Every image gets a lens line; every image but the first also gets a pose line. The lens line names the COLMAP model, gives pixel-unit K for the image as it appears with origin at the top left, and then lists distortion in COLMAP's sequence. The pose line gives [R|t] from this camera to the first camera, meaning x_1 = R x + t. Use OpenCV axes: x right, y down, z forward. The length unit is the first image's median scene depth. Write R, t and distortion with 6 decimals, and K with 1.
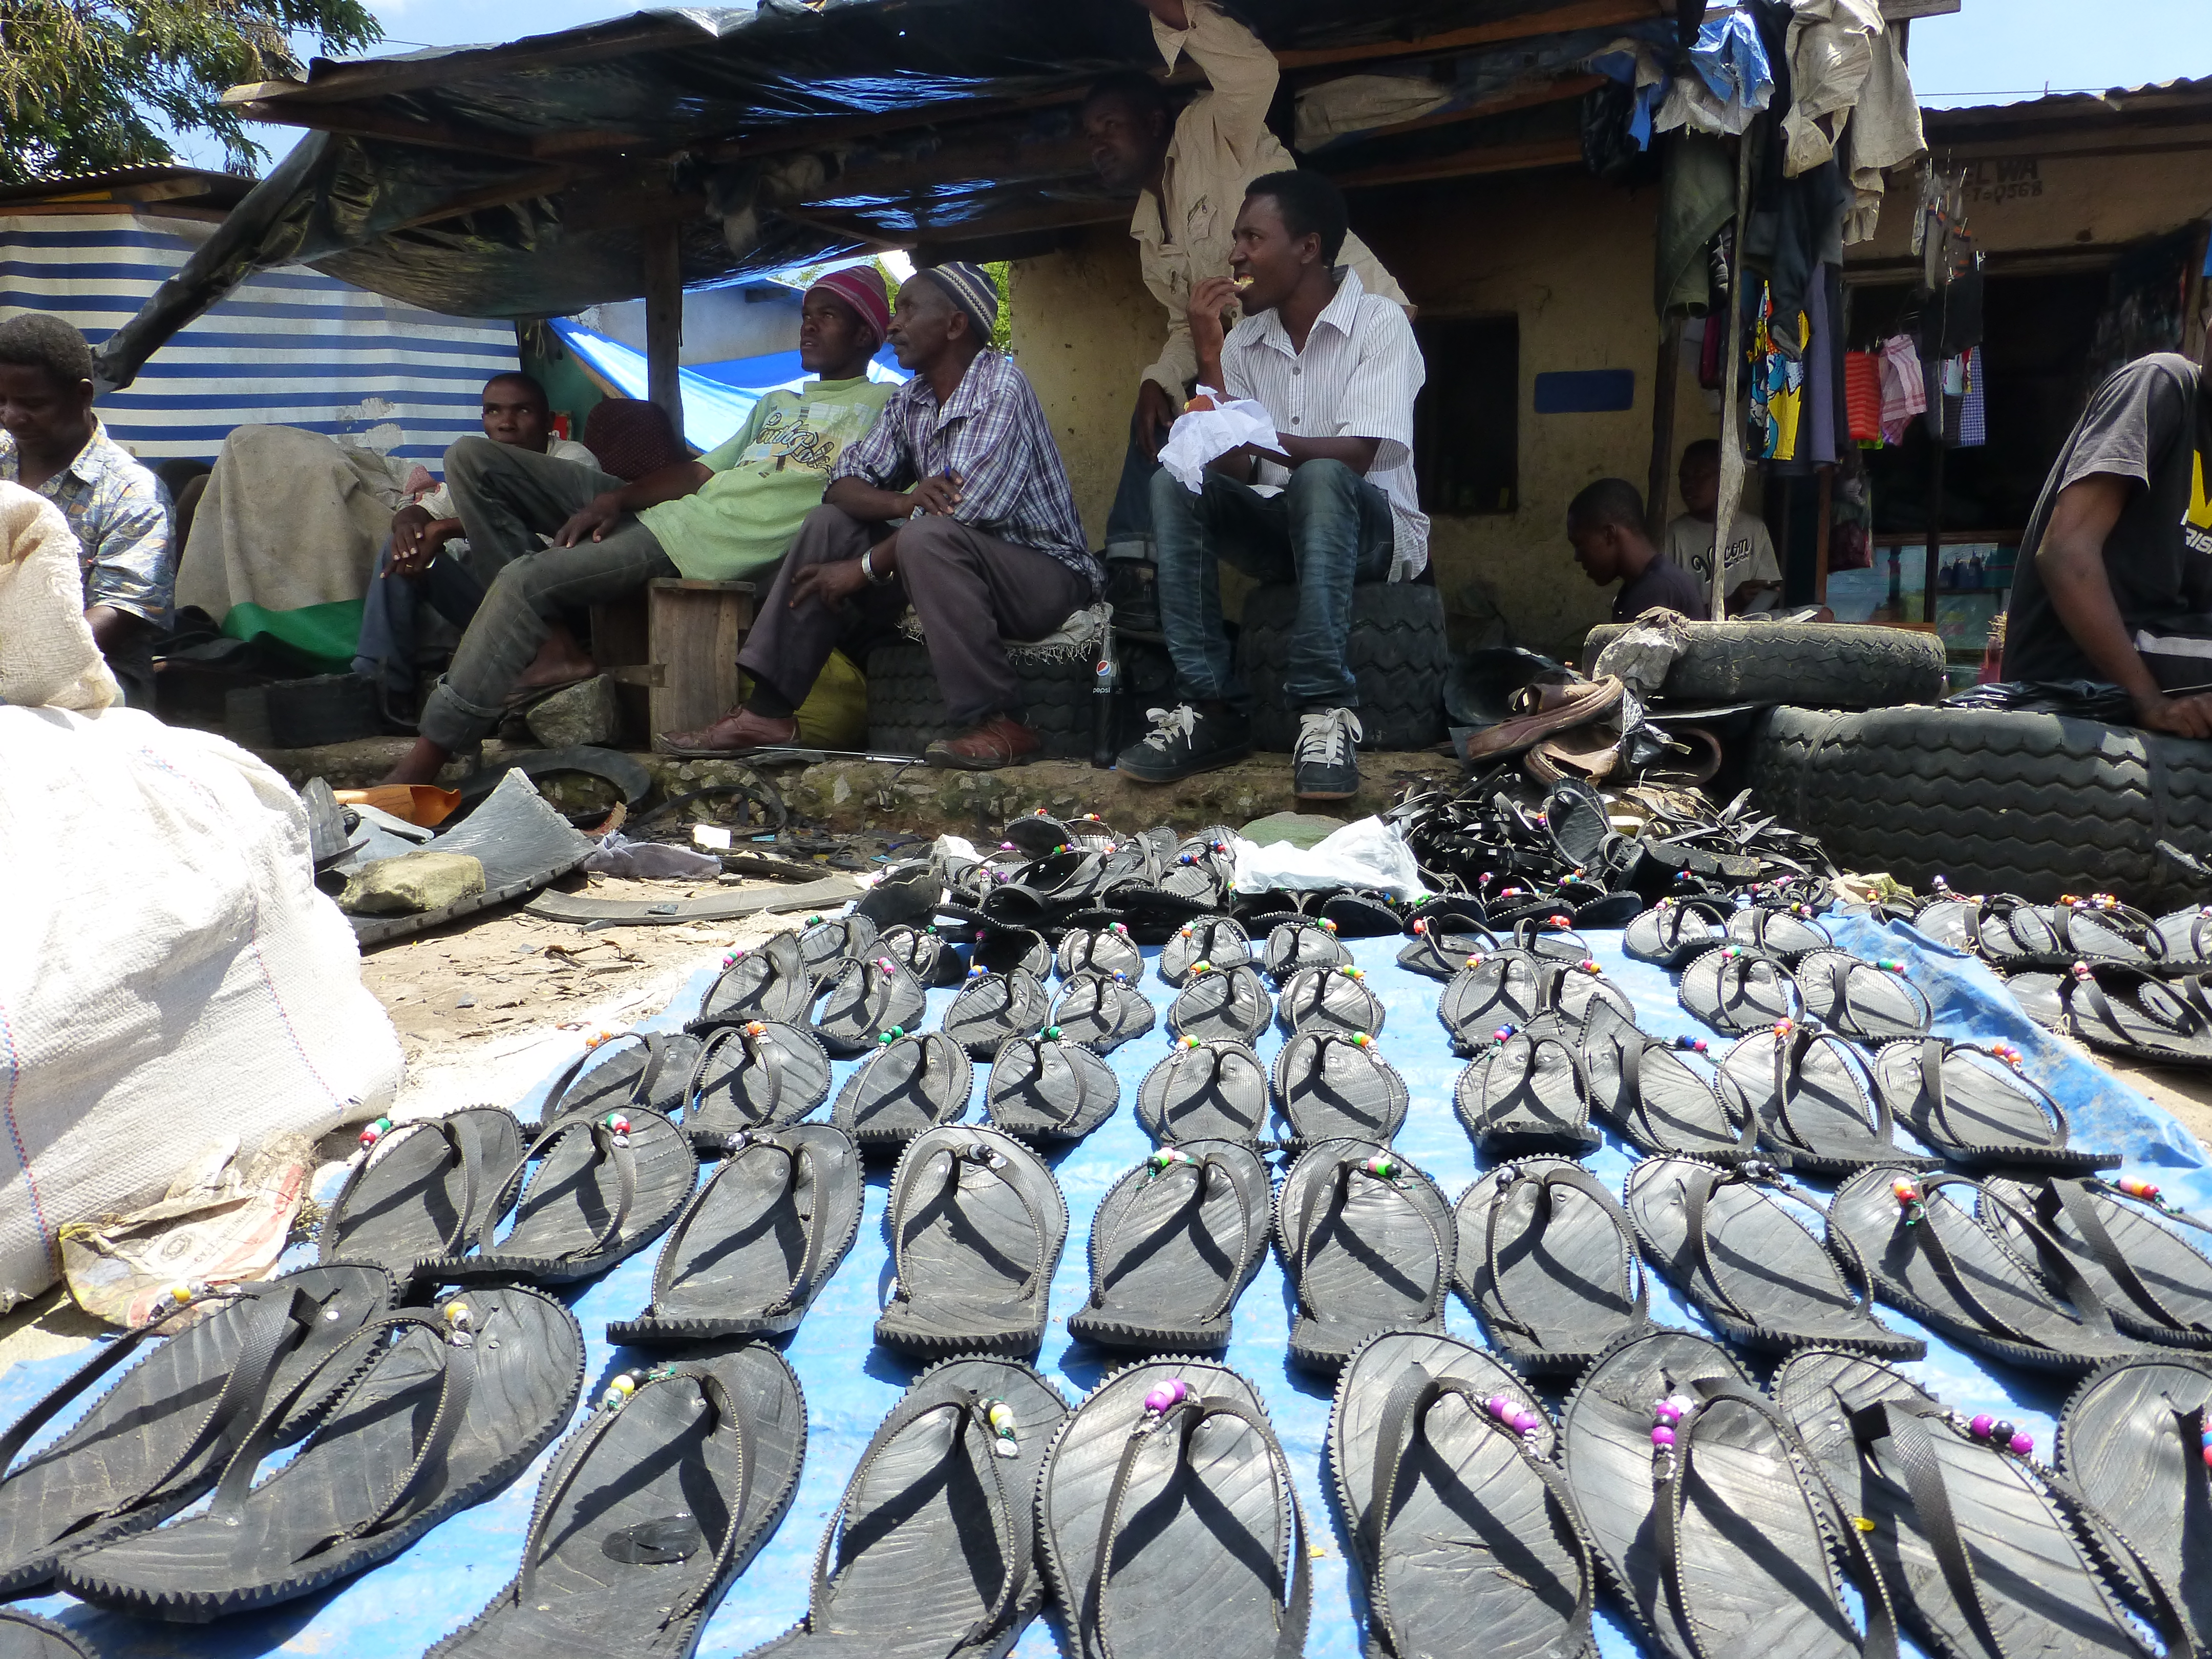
lens RADIAL K [[1560.6, 0, 1102.5], [0, 1560.6, 837.3], [0, 0, 1]] dist [-0.016883, -0.002313]
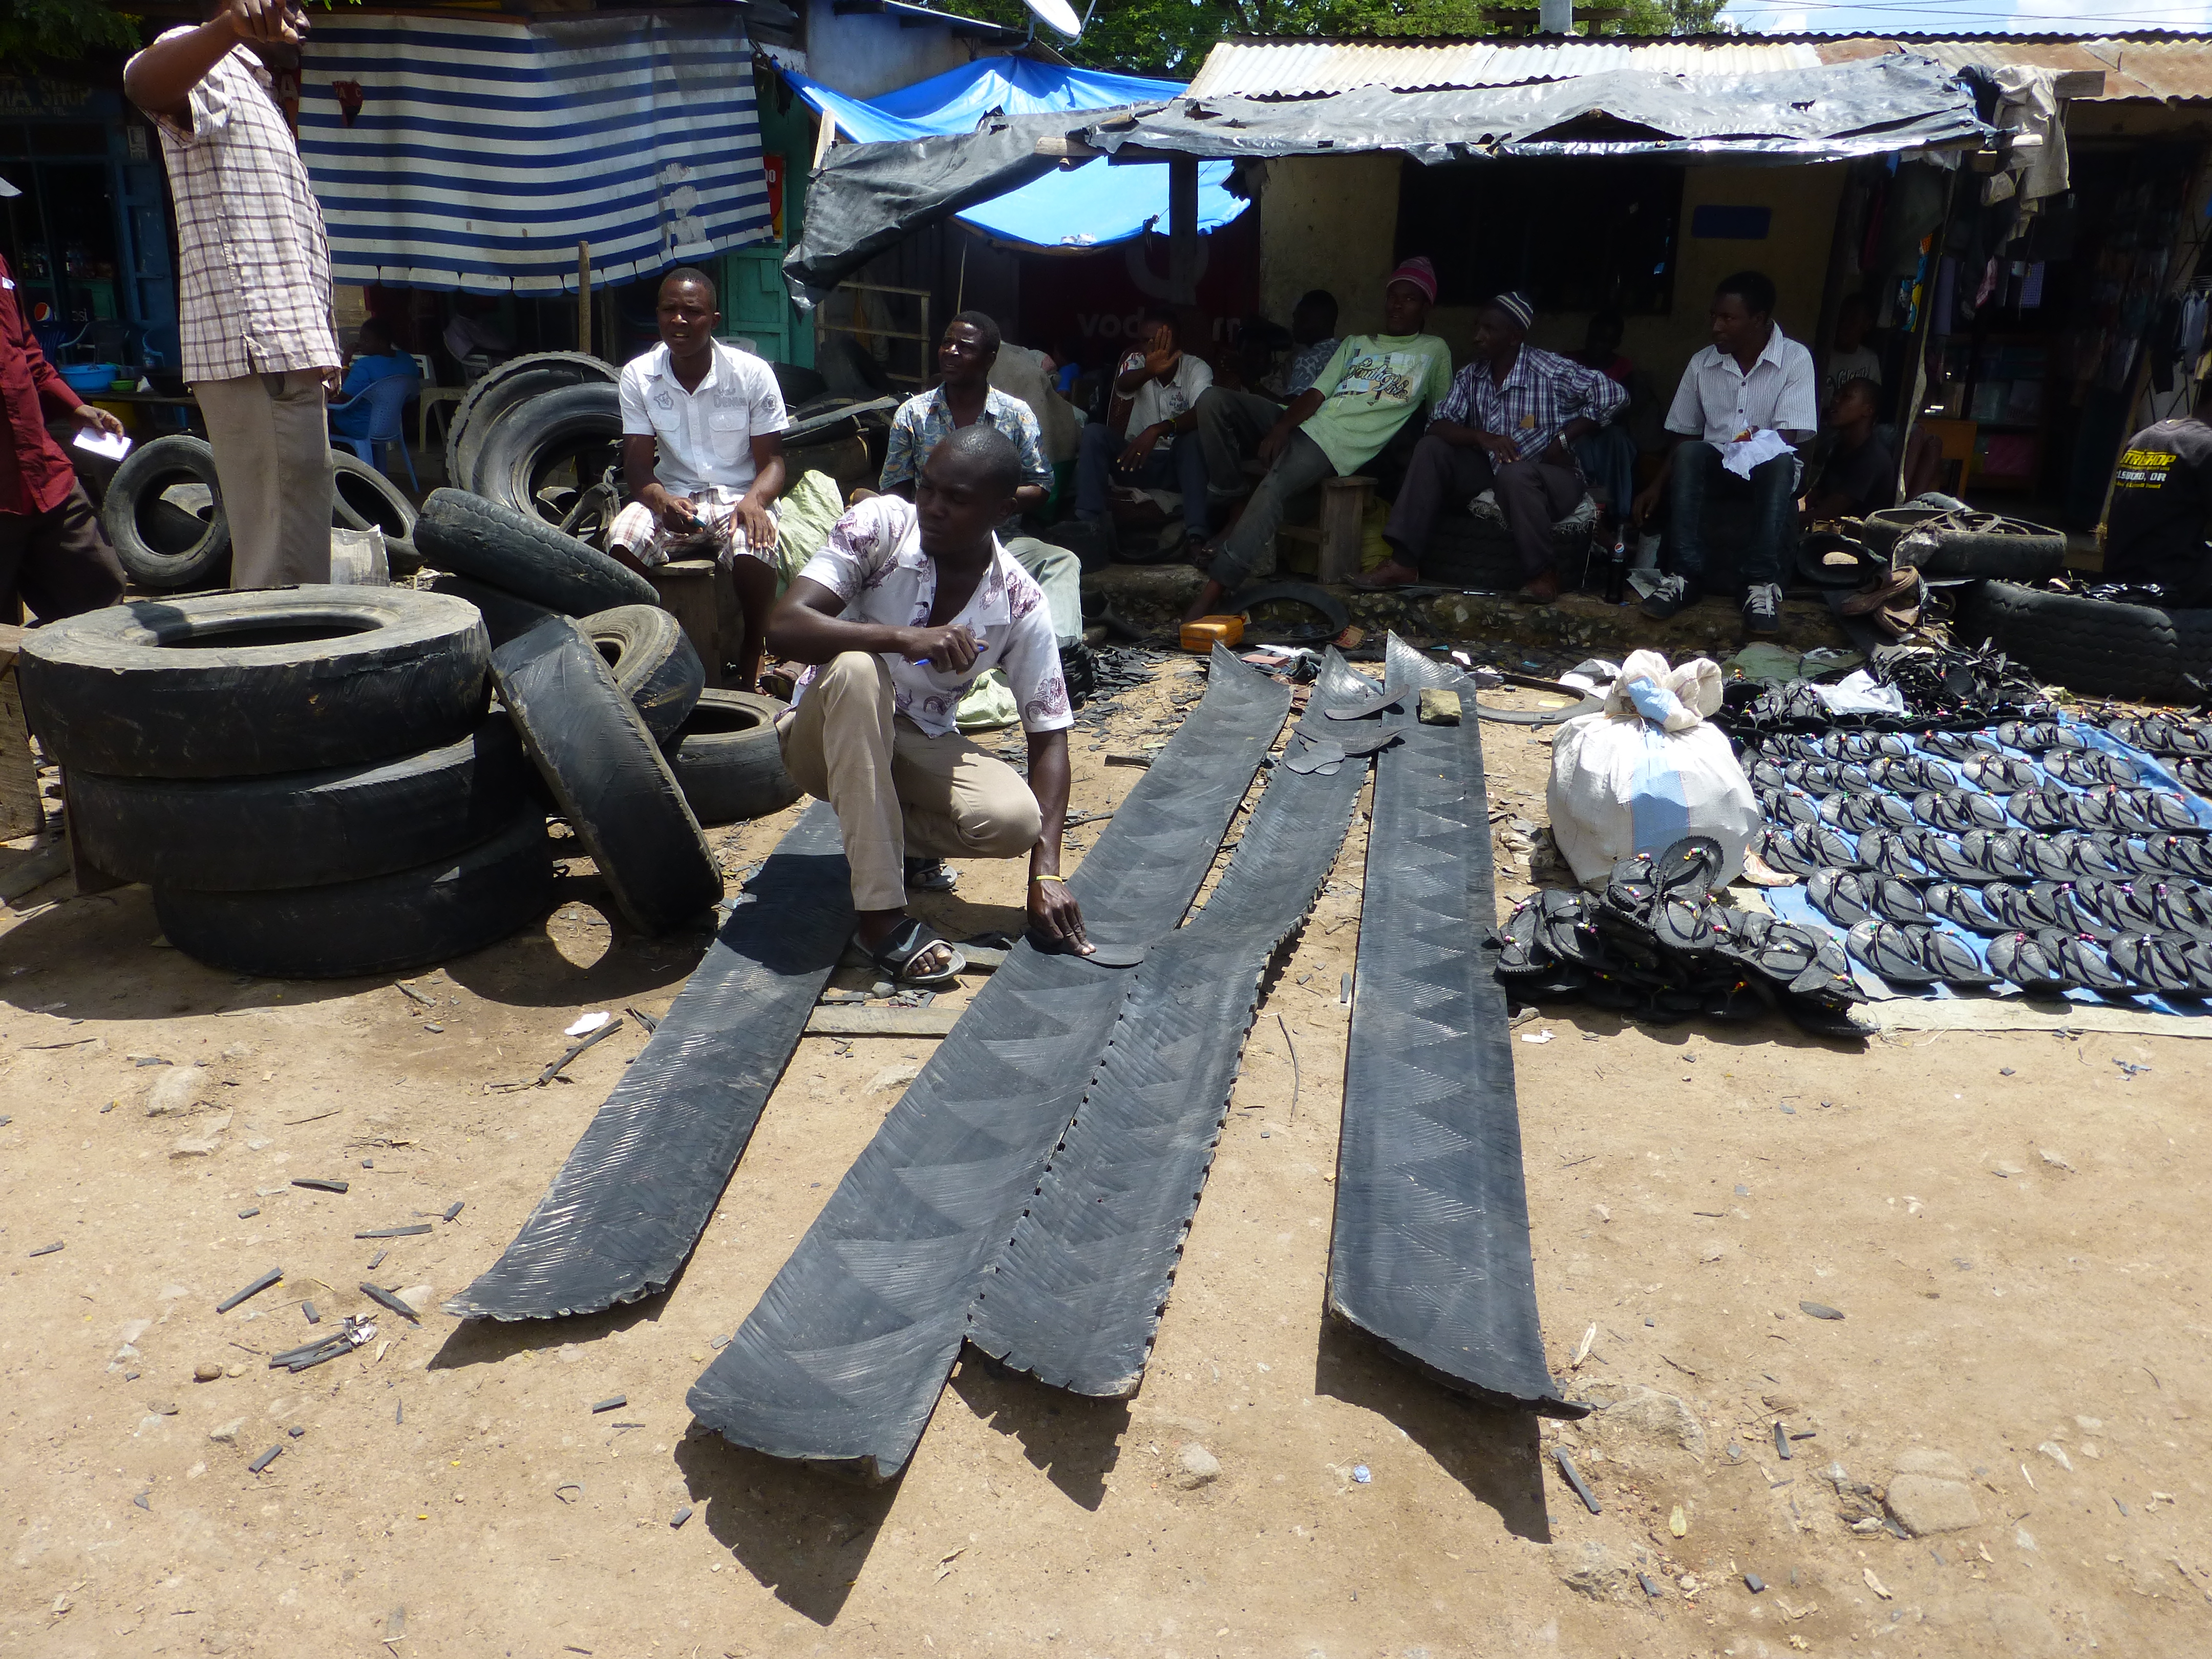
lens RADIAL K [[1560.6, 0, 1111.7], [0, 1560.6, 825.7], [0, 0, 1]] dist [-0.016883, -0.002313]
pose [[0.996043, -0.021769, 0.086165, -0.723851], [0.001043, 0.972333, 0.233598, -0.211126], [-0.088866, -0.232584, 0.968508, -0.735016]]
